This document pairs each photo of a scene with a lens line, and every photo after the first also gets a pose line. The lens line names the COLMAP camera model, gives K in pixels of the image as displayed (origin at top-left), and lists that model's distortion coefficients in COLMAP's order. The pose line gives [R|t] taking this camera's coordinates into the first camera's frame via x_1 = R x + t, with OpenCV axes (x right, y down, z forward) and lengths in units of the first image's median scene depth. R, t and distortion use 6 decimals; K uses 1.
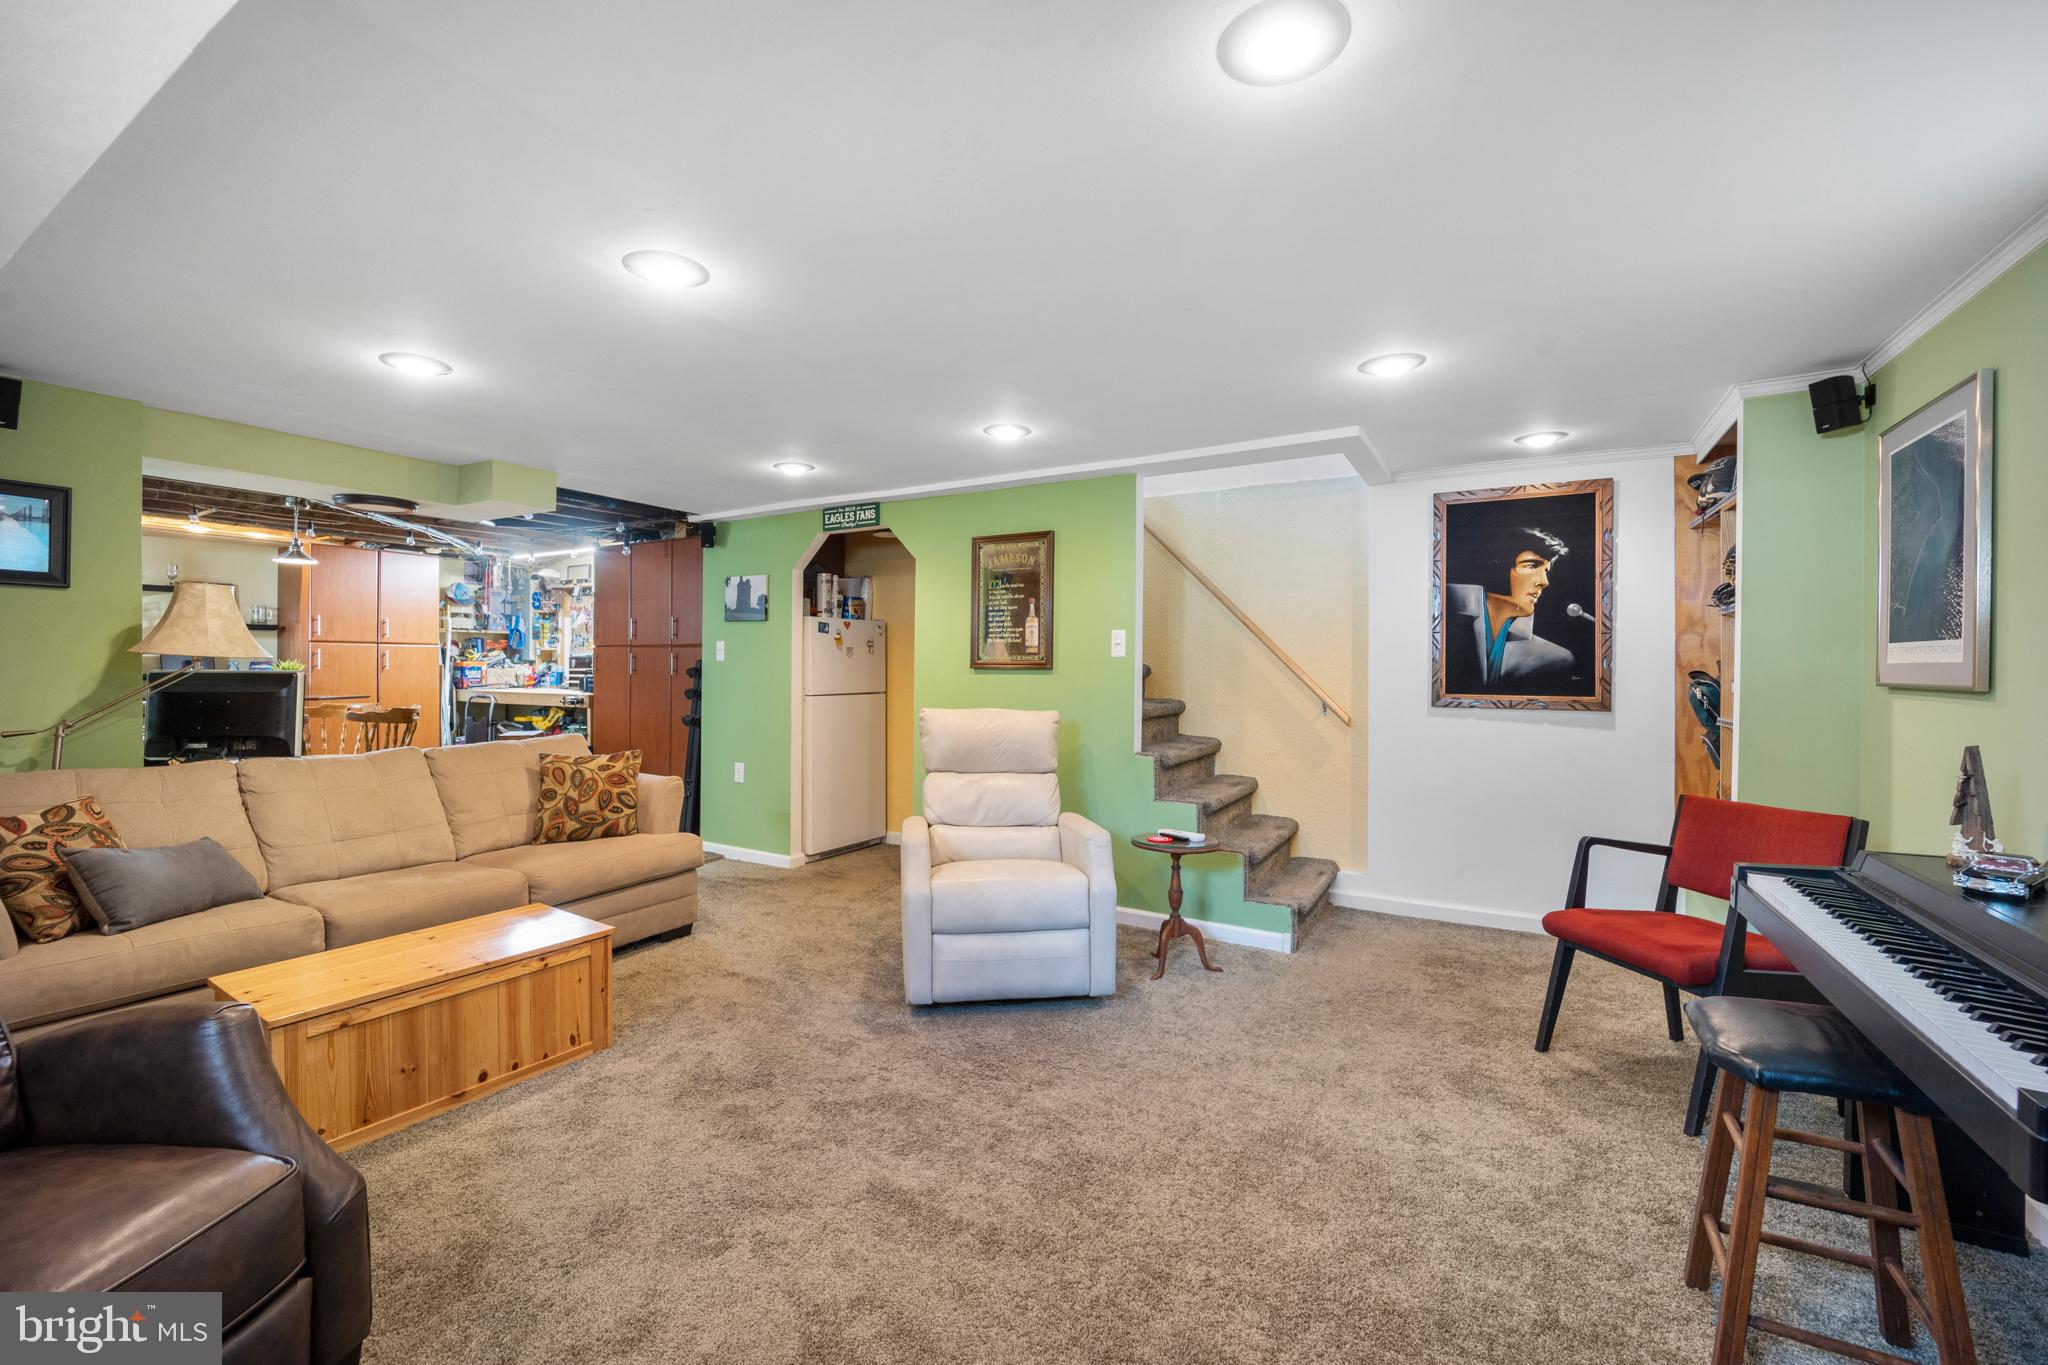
lens RADIAL K [[837.2, 0, 1020.9], [0, 837.2, 671.3], [0, 0, 1]] dist [-0.000035, -0.000035]
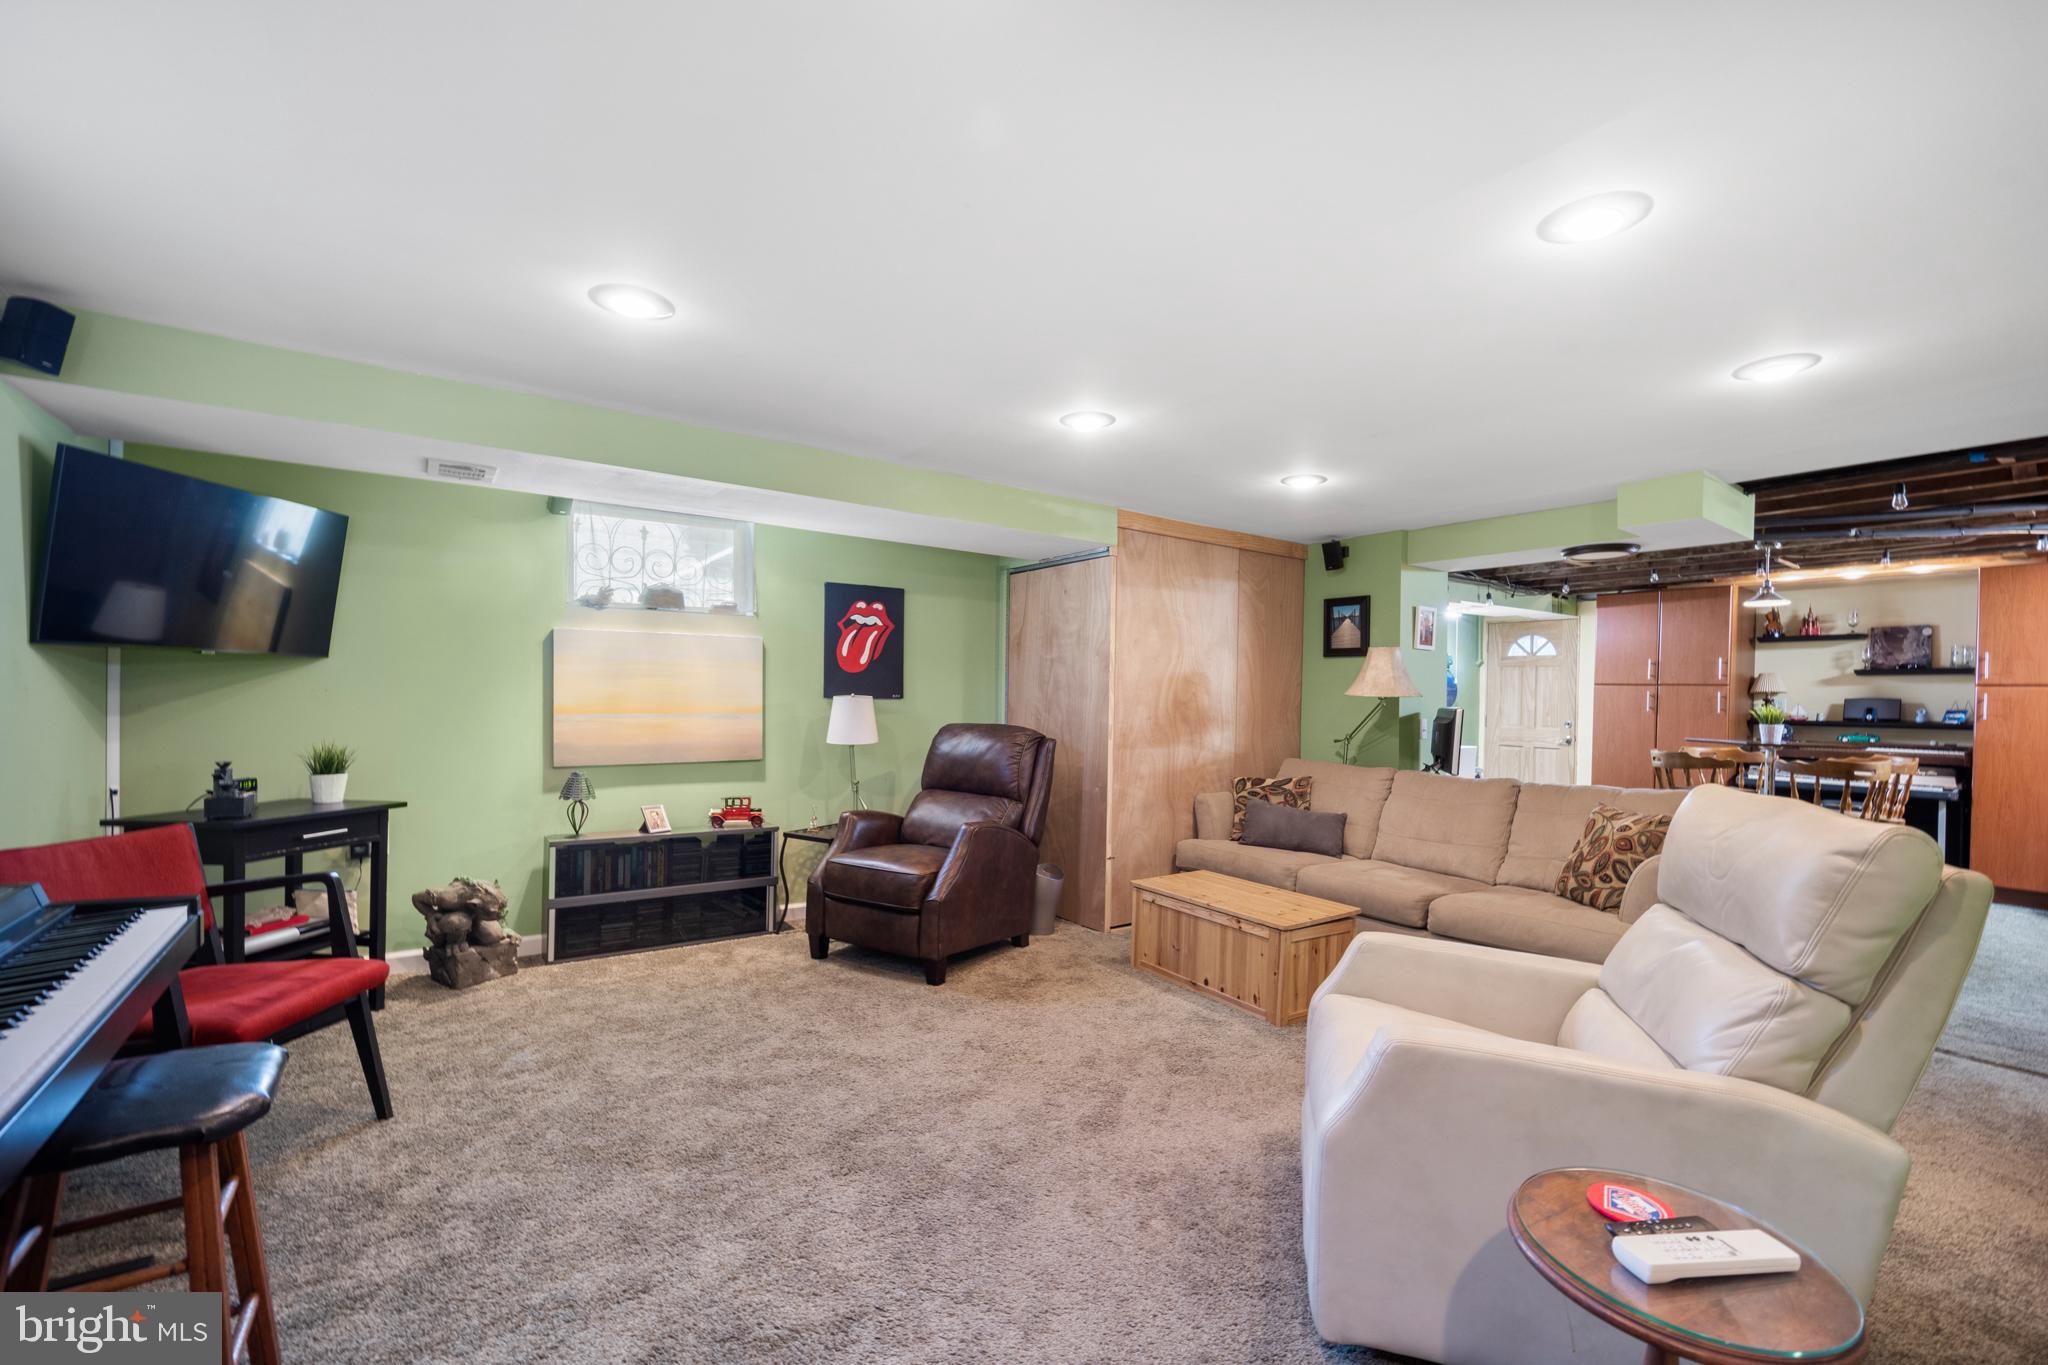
lens RADIAL K [[837.2, 0, 1020.9], [0, 837.2, 671.3], [0, 0, 1]] dist [-0.000035, -0.000035]
pose [[-0.390774, -0.034246, -0.919850, 0.806034], [-0.023523, 0.999353, -0.027212, -0.007209], [0.920186, 0.011004, -0.391326, 1.220148]]
